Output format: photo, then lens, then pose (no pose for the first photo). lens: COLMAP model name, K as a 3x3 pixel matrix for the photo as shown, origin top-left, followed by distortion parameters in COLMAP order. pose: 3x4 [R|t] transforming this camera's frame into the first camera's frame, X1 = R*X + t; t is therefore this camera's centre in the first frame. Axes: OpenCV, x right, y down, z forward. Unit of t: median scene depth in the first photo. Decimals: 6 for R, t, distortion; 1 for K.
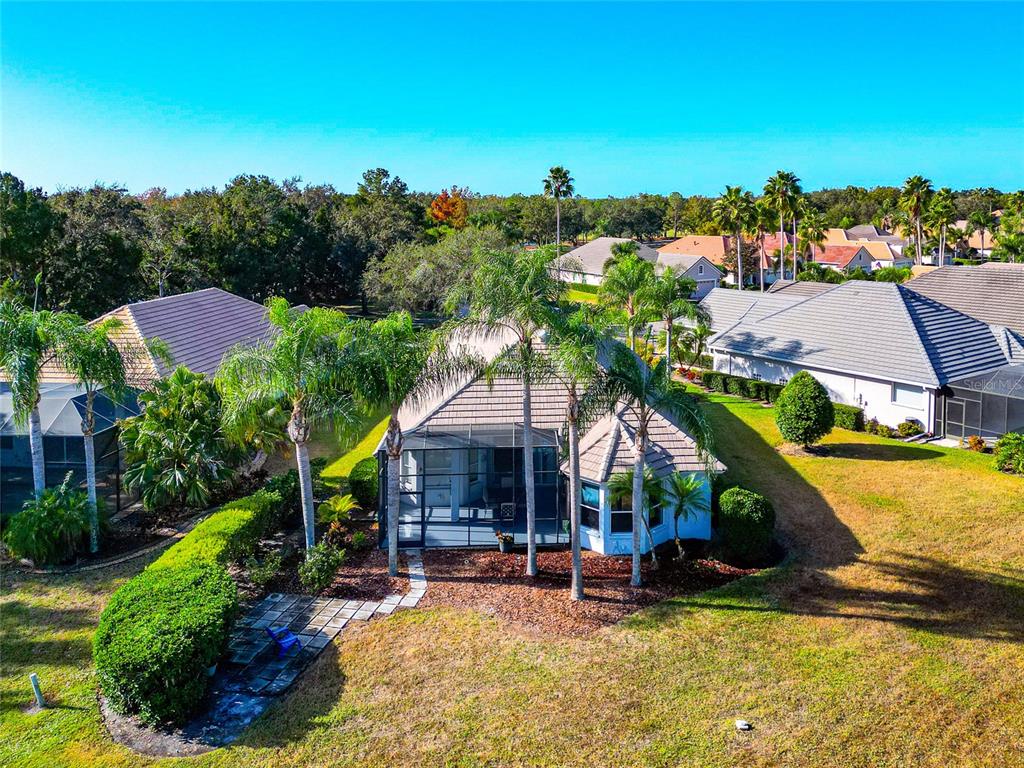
lens RADIAL K [[715.1, 0, 508.6], [0, 715.1, 385.1], [0, 0, 1]] dist [0.033771, -0.041156]
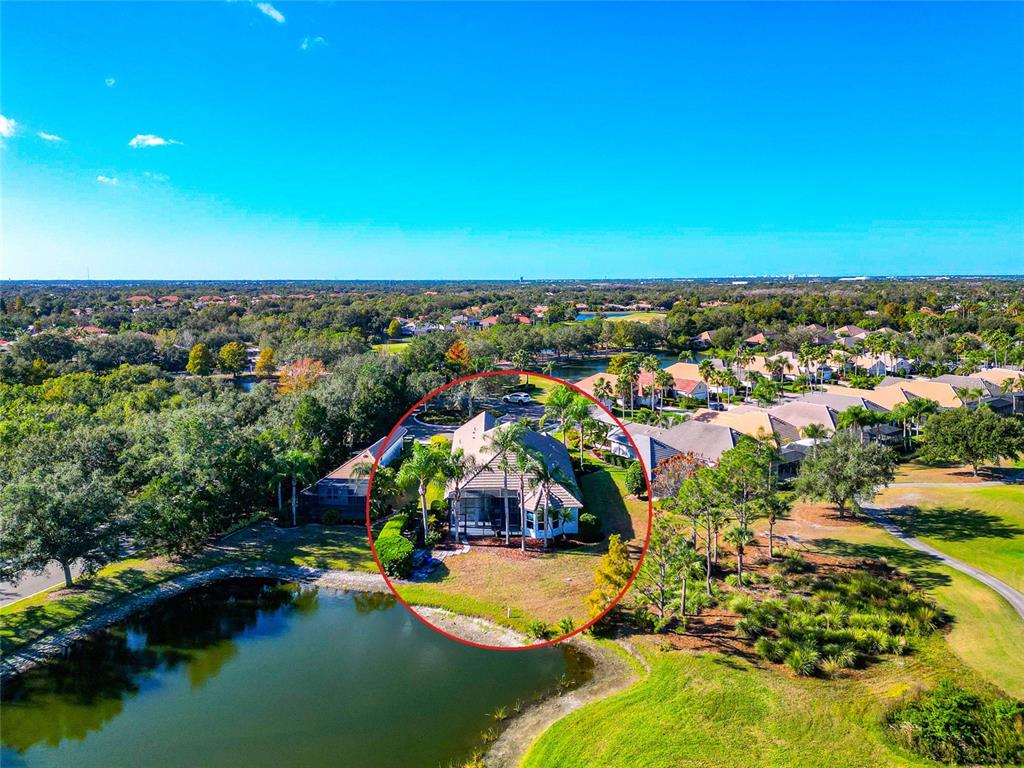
lens RADIAL K [[715.1, 0, 508.6], [0, 715.1, 385.1], [0, 0, 1]] dist [0.033771, -0.041156]
pose [[0.999191, 0.011701, 0.038484, -0.069622], [-0.009336, 0.998089, -0.061078, -0.159182], [-0.039125, 0.060669, 0.997391, -1.611371]]
